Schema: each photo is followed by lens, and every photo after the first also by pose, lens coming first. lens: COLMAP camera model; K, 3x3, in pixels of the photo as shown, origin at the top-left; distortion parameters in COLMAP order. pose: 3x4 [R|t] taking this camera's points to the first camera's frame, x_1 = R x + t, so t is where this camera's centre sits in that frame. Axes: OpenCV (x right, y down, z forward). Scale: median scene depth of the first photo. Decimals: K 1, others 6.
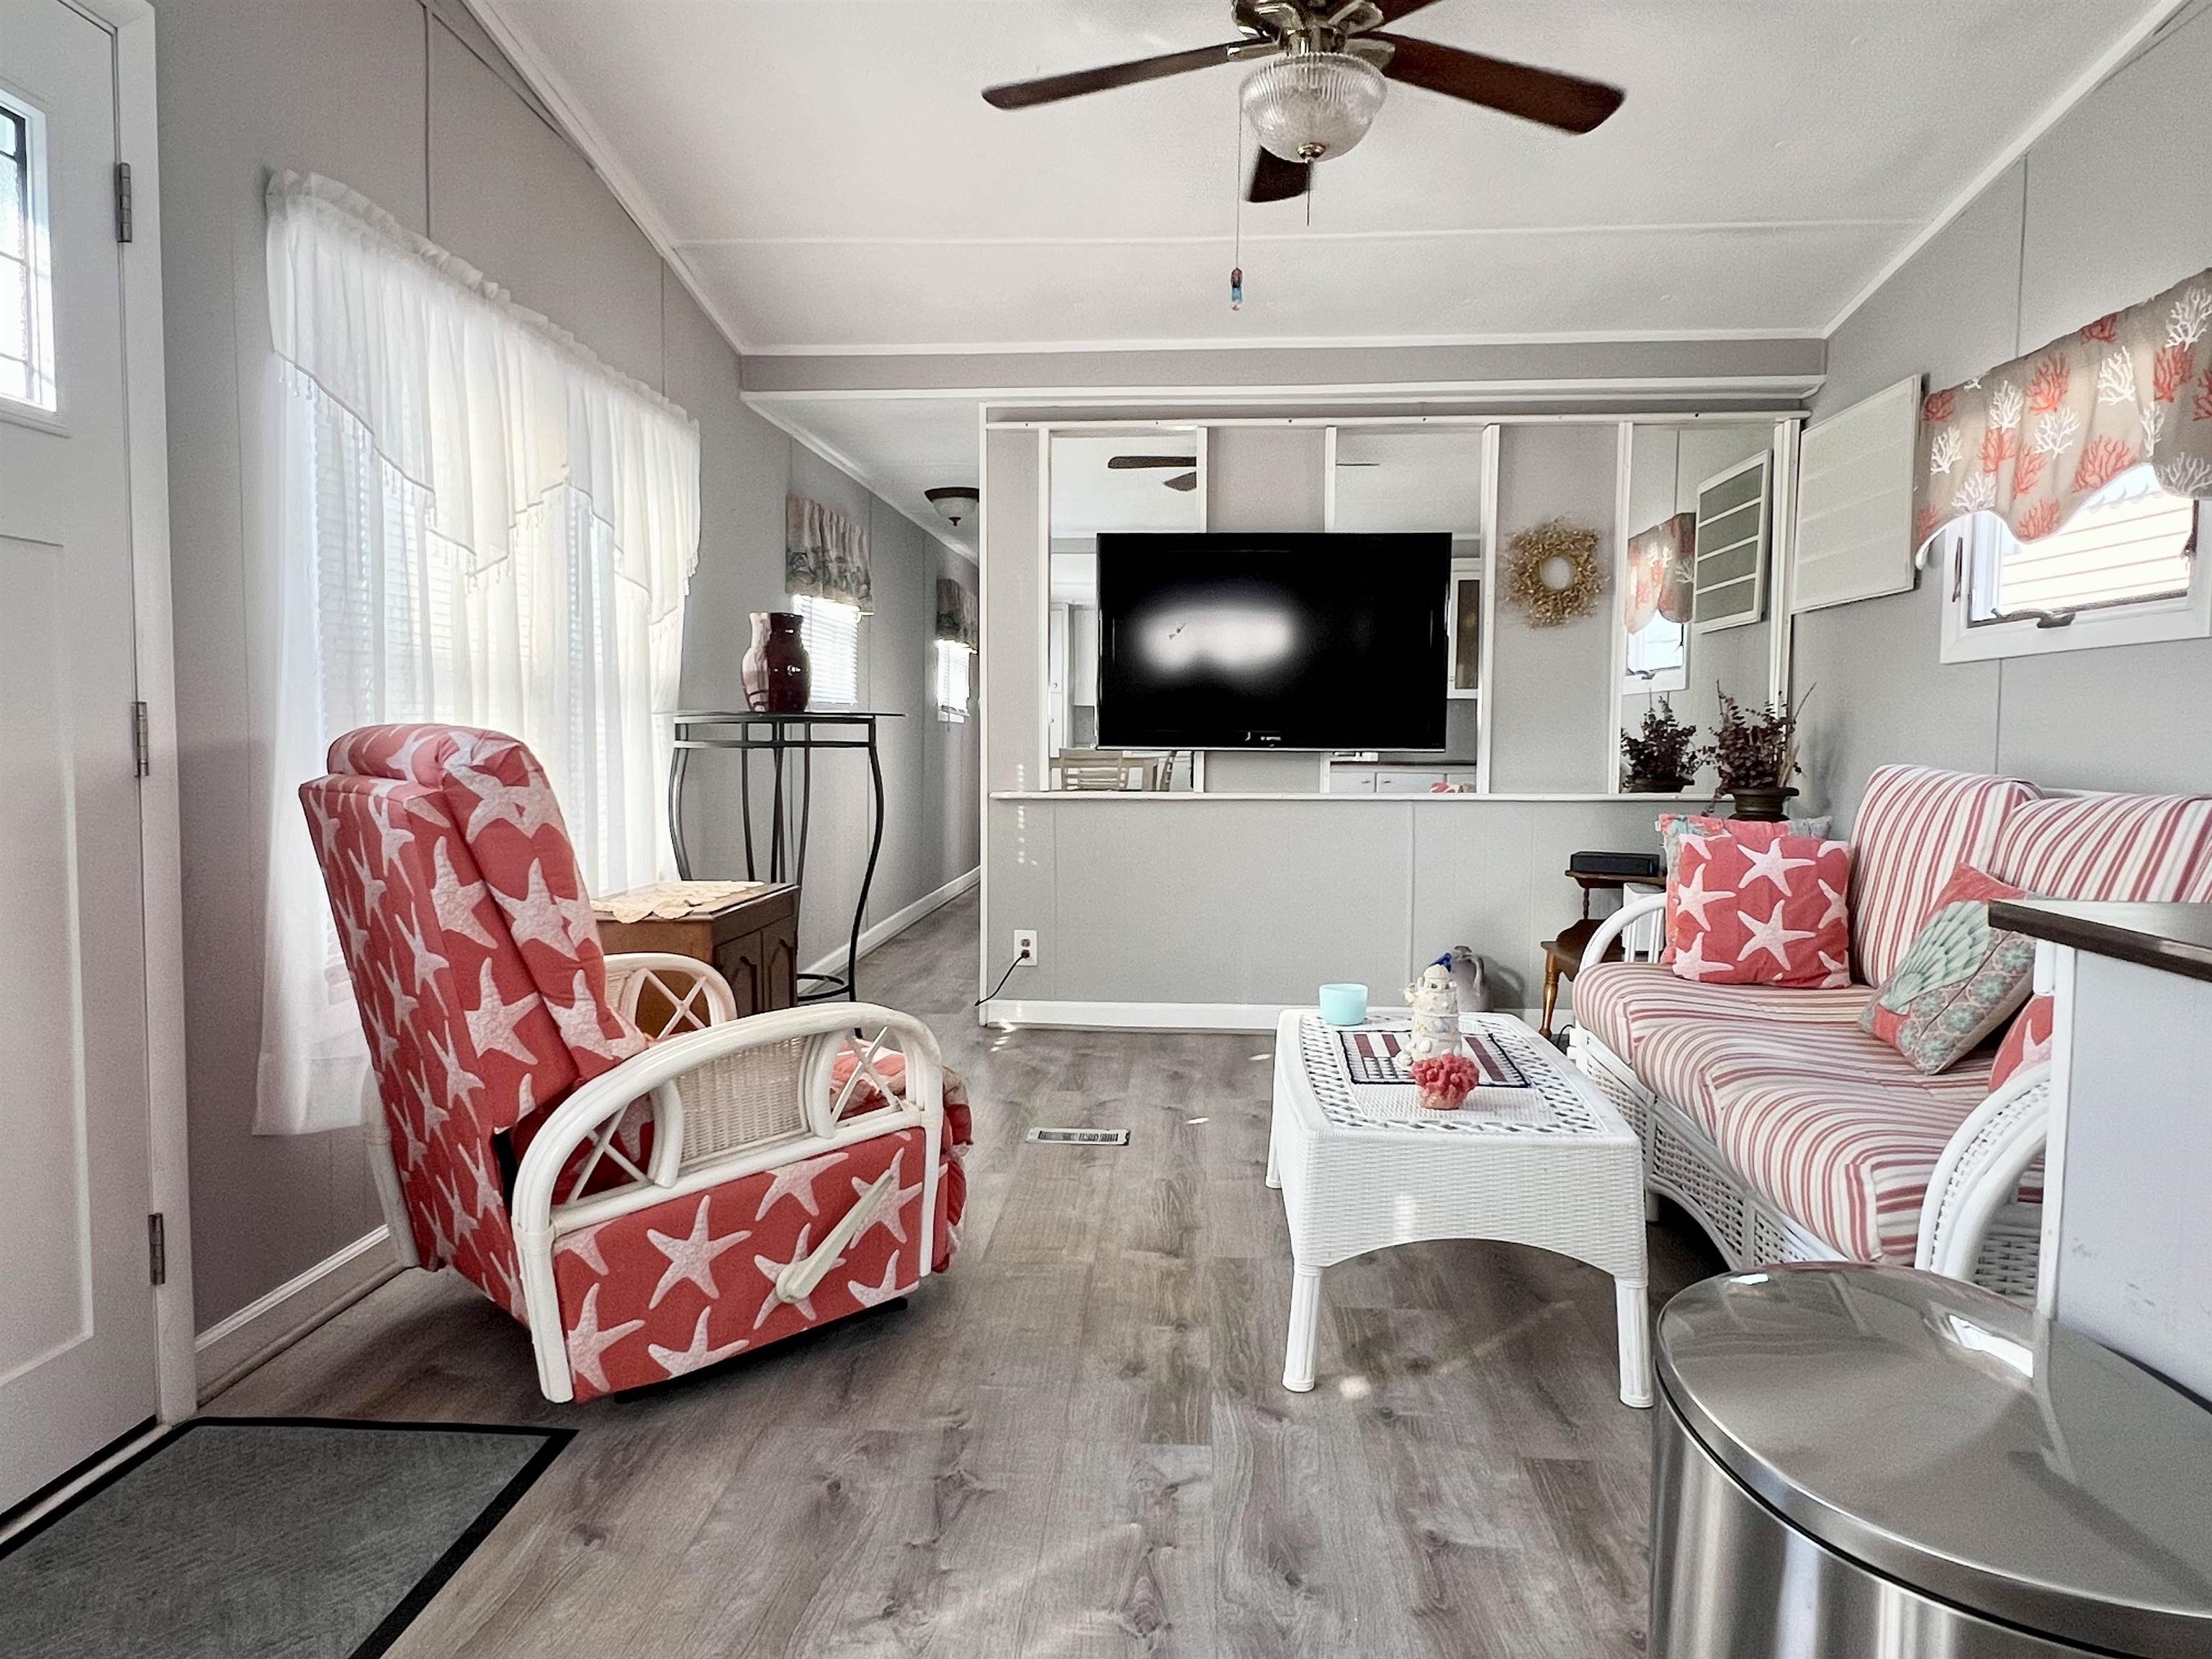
lens RADIAL K [[1410.7, 0, 1106.0], [0, 1410.7, 829.5], [0, 0, 1]] dist [0.002471, 0.001356]
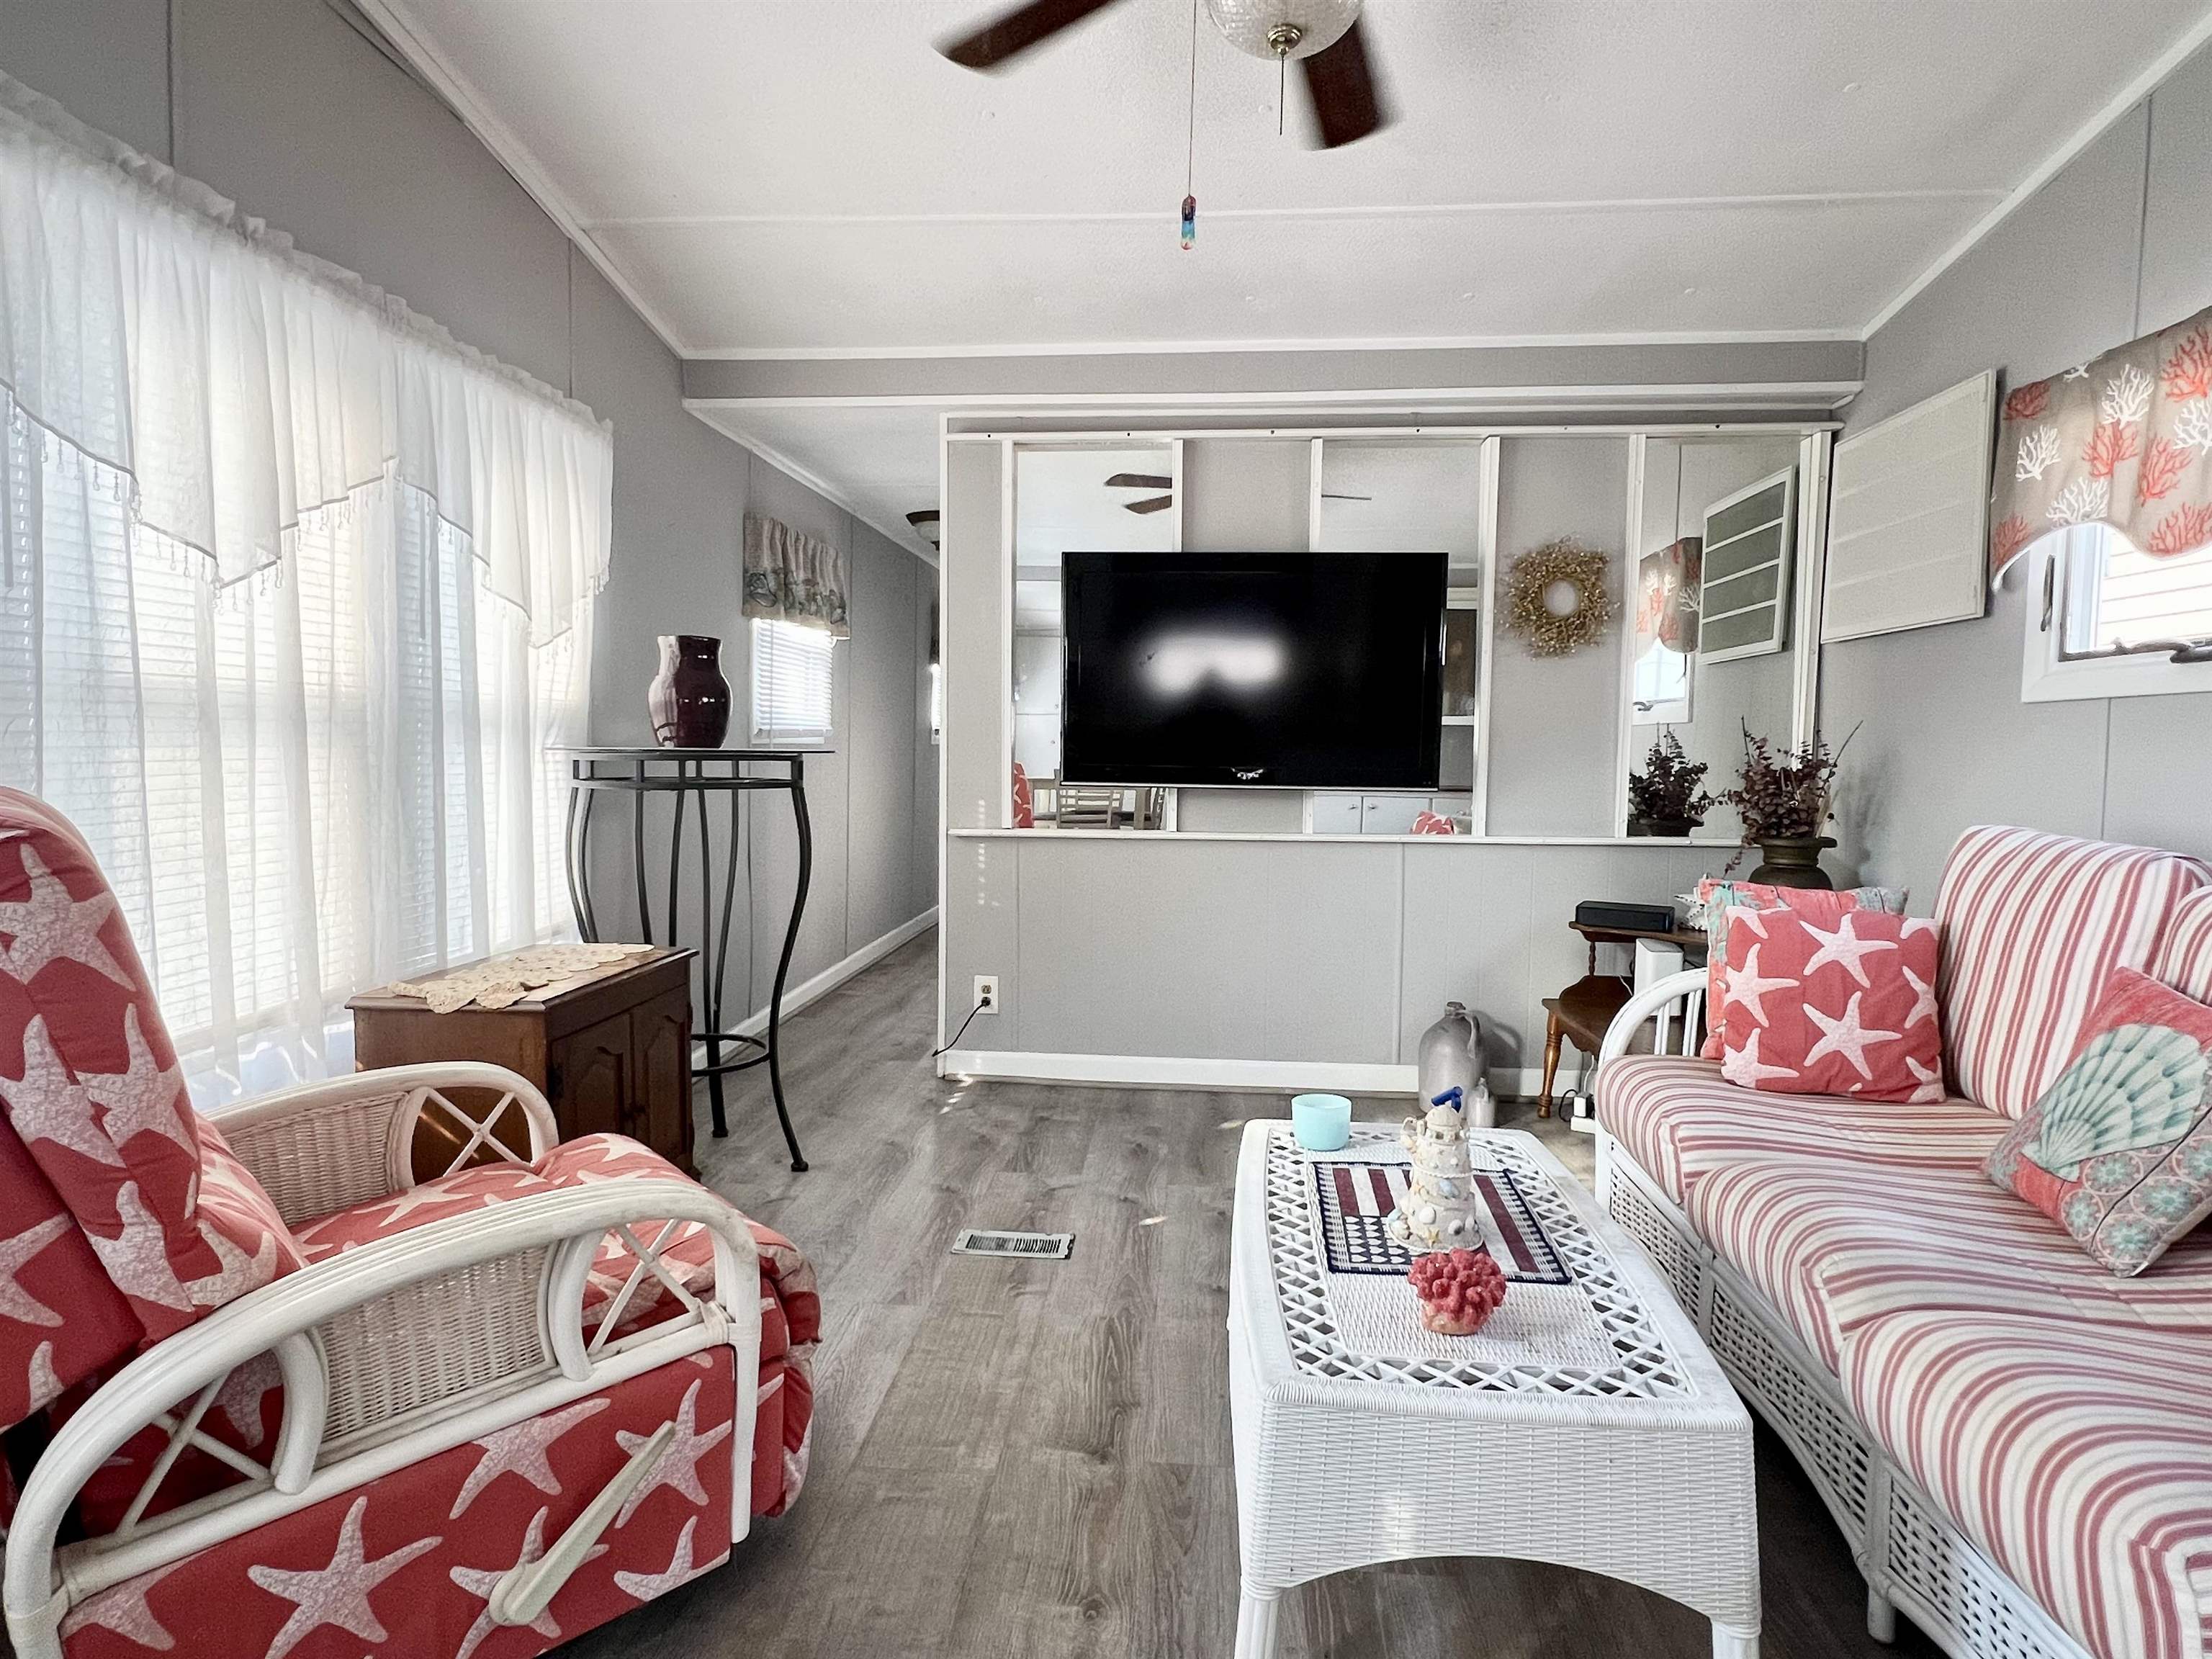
lens RADIAL K [[1226.4, 0, 1106.0], [0, 1226.4, 829.5], [0, 0, 1]] dist [-0.001331, -0.001346]
pose [[0.999836, 0.008245, -0.016118, 0.051068], [-0.008238, 0.999966, 0.000539, -0.040286], [0.016122, -0.000406, 0.999870, 0.274683]]
